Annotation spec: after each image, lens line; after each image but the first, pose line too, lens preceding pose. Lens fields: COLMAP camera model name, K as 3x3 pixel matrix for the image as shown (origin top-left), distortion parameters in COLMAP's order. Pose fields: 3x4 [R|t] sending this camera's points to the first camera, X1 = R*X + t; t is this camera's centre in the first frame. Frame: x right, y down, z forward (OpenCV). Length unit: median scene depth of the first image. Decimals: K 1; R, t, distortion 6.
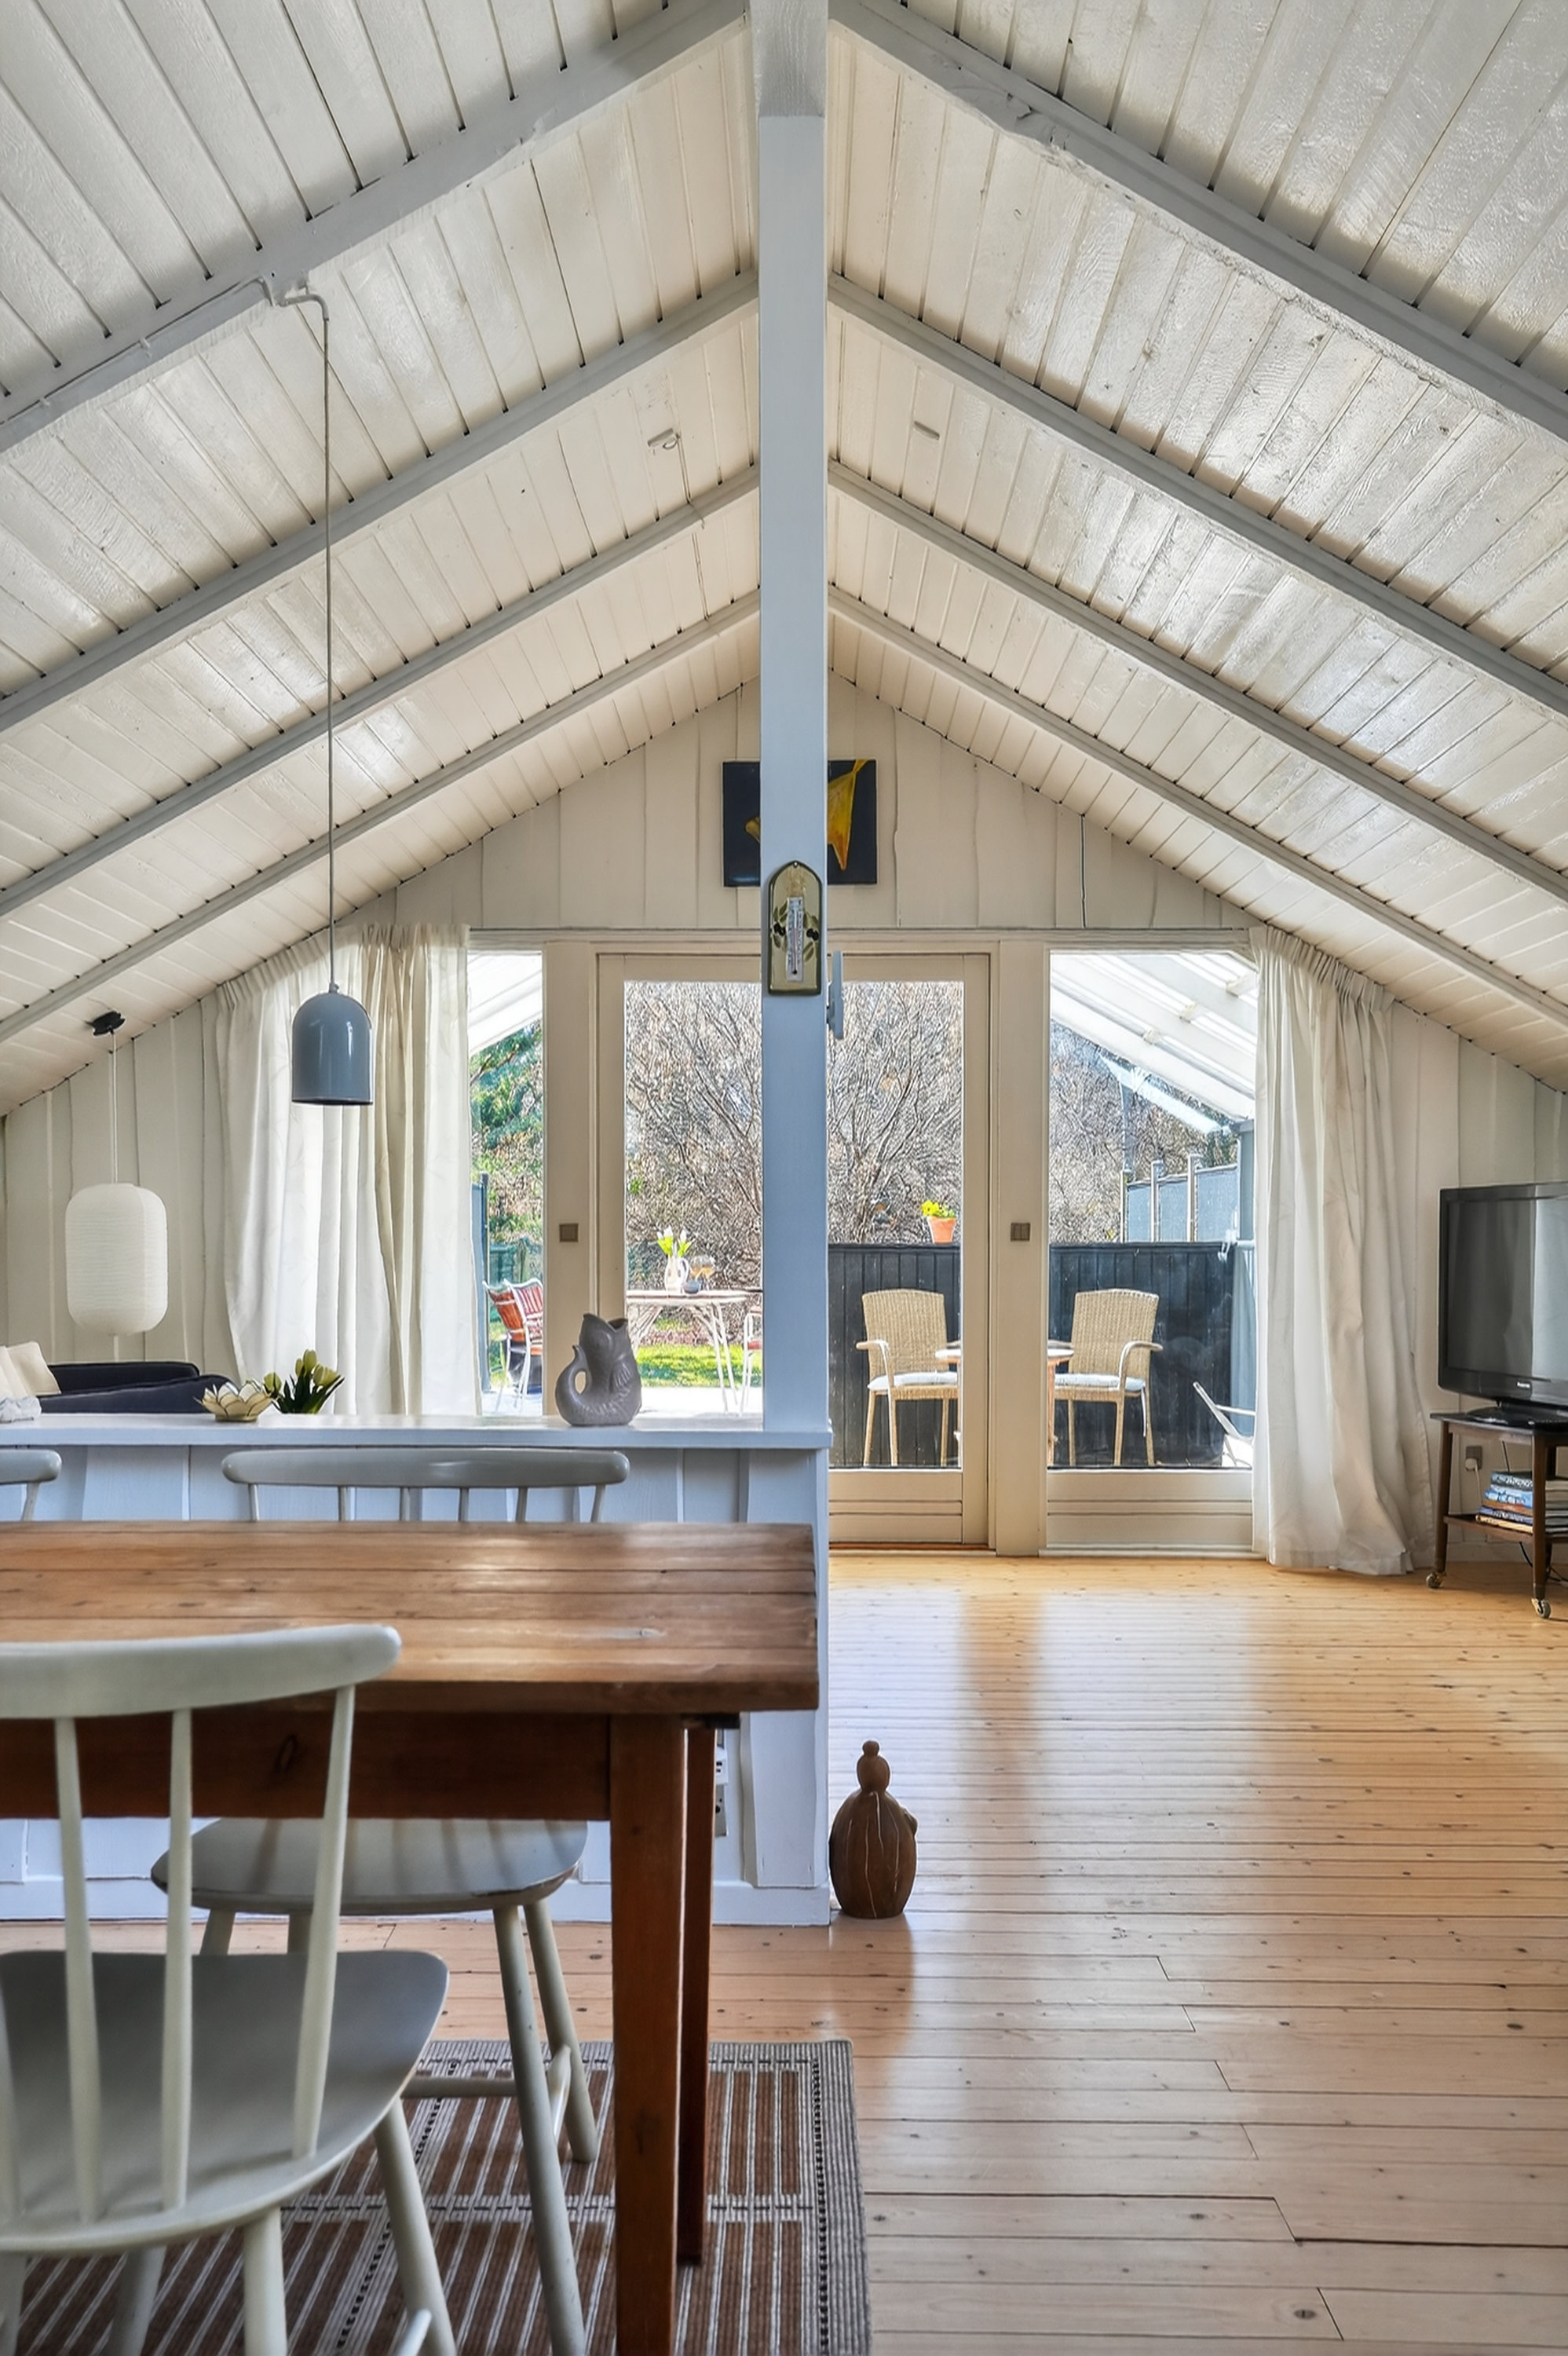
lens RADIAL K [[1950.2, 0, 743.6], [0, 1950.2, 1307.0], [0, 0, 1]] dist [0.040785, 0.006538]
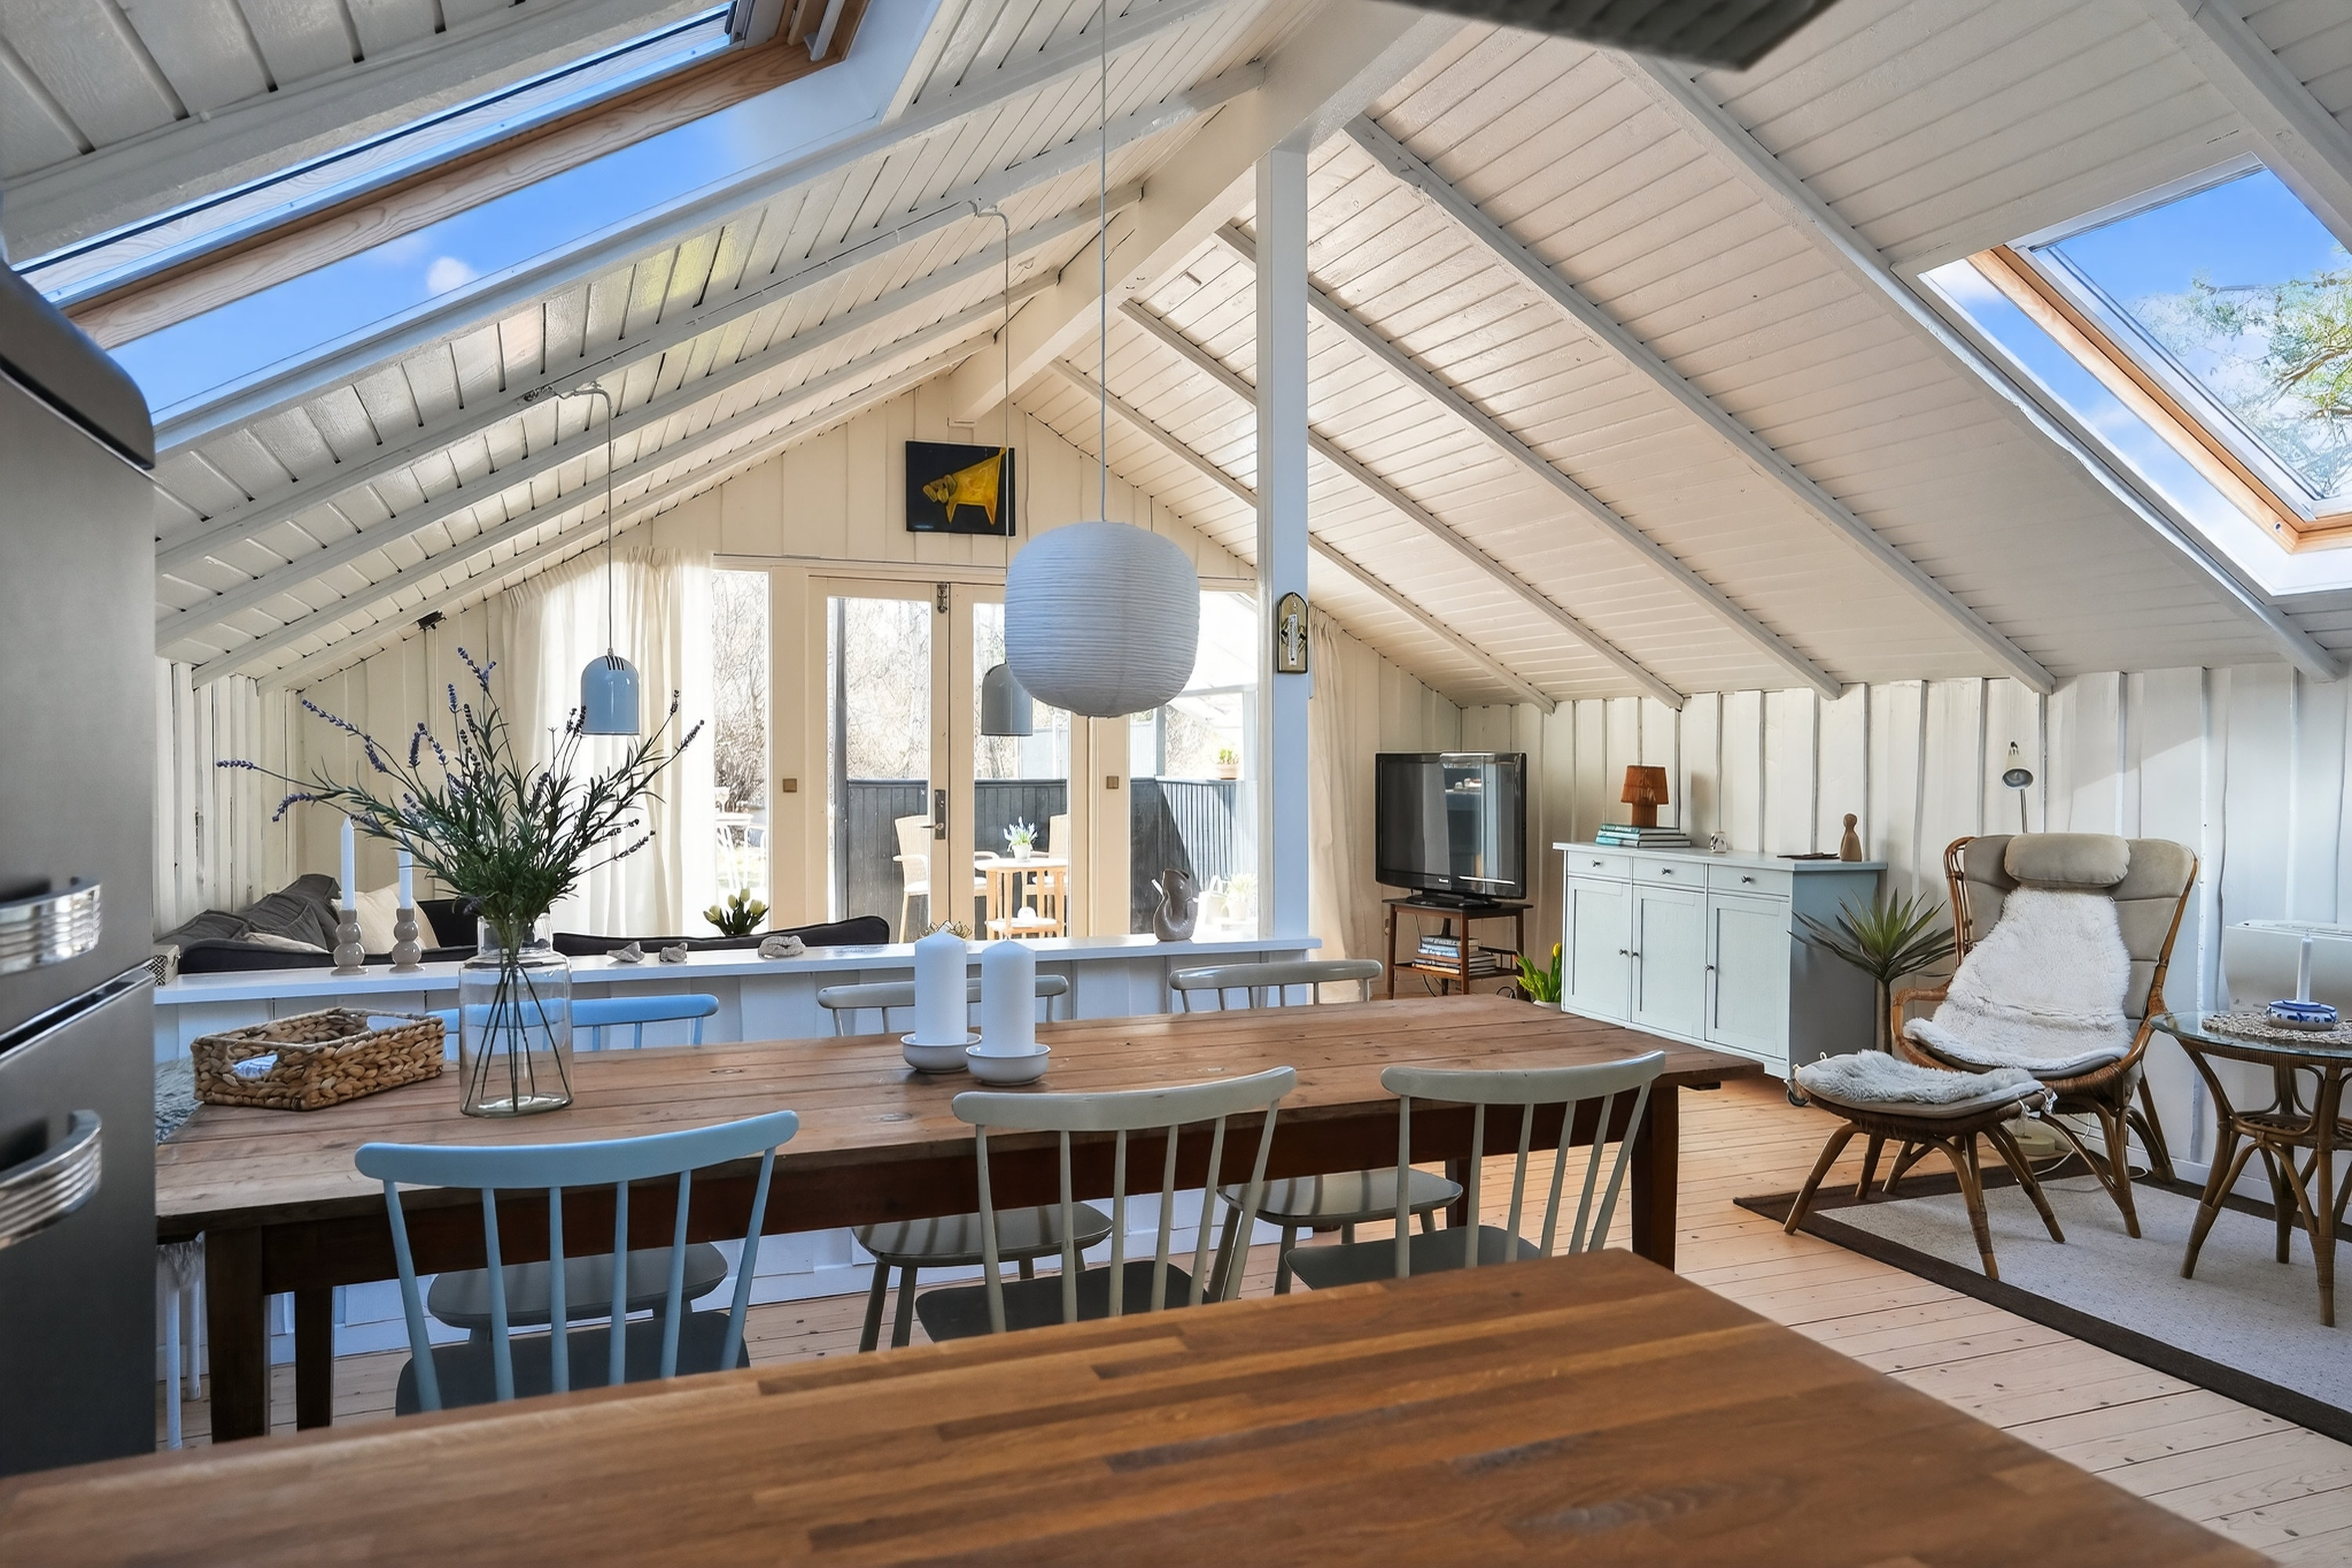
lens RADIAL K [[1583.5, 0, 1170.0], [0, 1583.5, 743.2], [0, 0, 1]] dist [-0.005017, 0.003700]
pose [[0.920575, 0.000732, 0.390565, -0.306692], [0.014258, 0.999269, -0.035478, -0.028438], [-0.390305, 0.038229, 0.919891, -0.095988]]
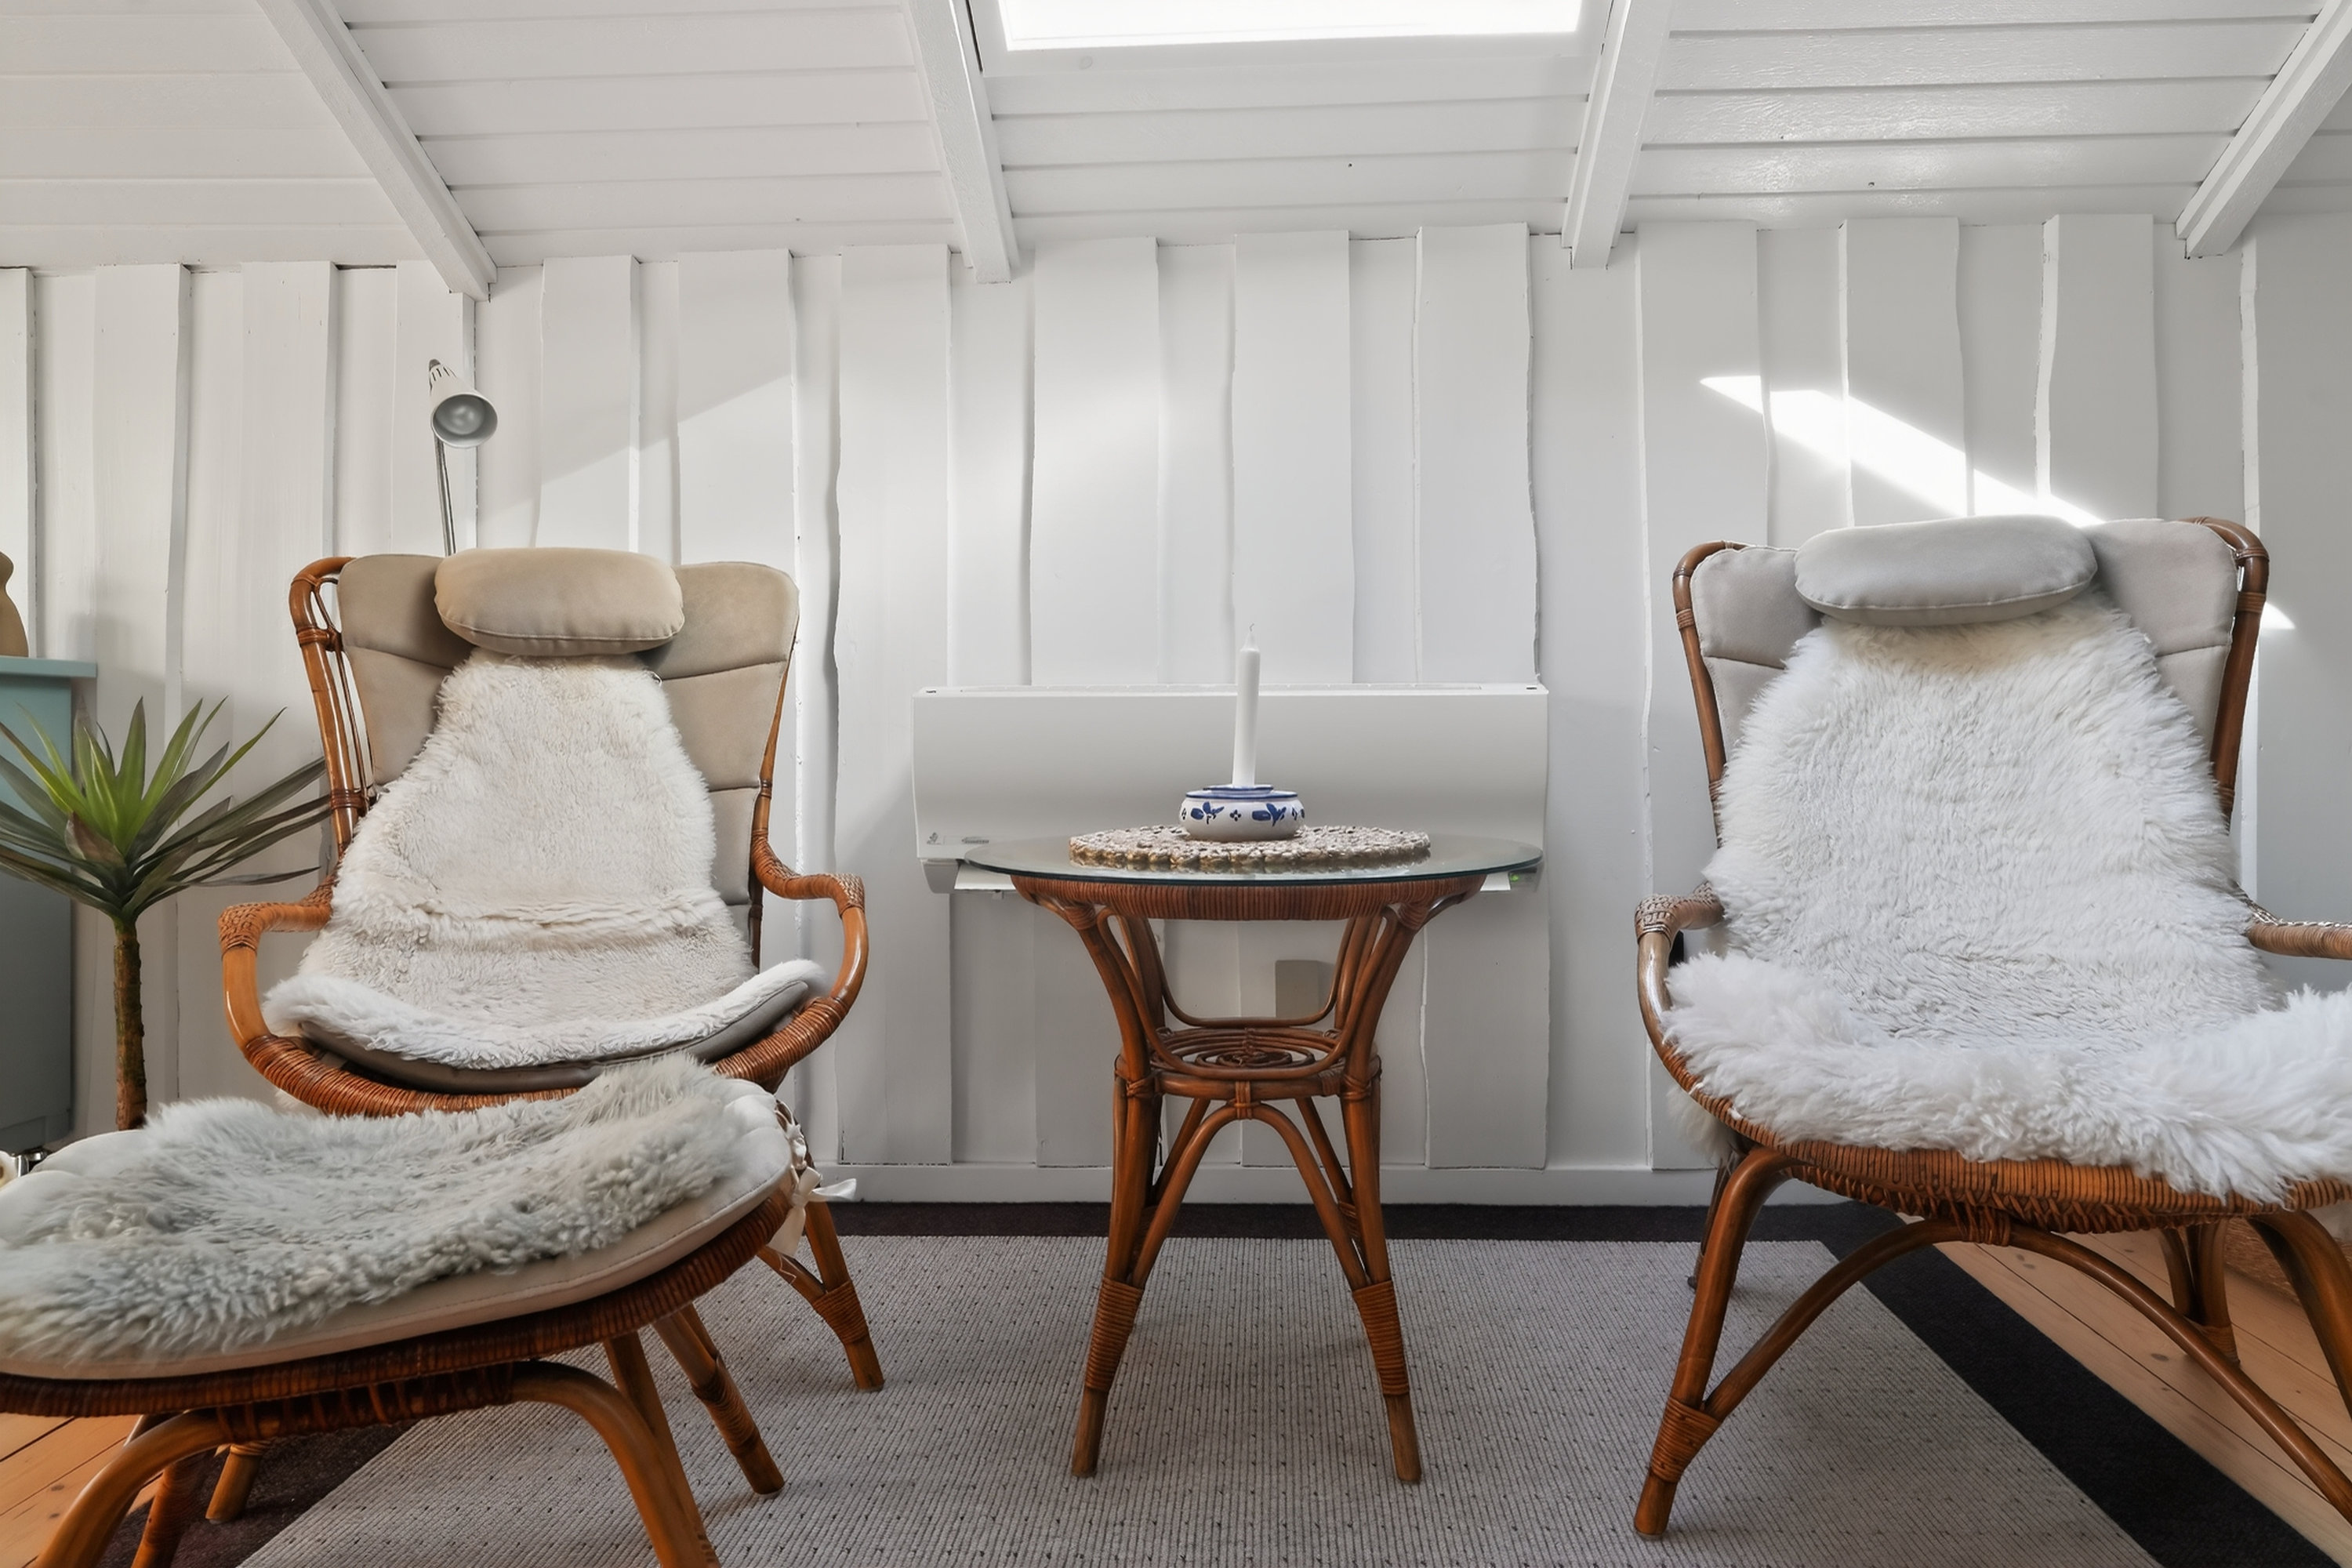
lens RADIAL K [[1349.5, 0, 1174.6], [0, 1349.5, 746.8], [0, 0, 1]] dist [-0.046773, 0.039395]
pose [[-0.005682, -0.003041, 0.999979, 0.107804], [0.055140, 0.998473, 0.003350, 0.052860], [-0.998462, 0.055158, -0.005506, 0.331630]]
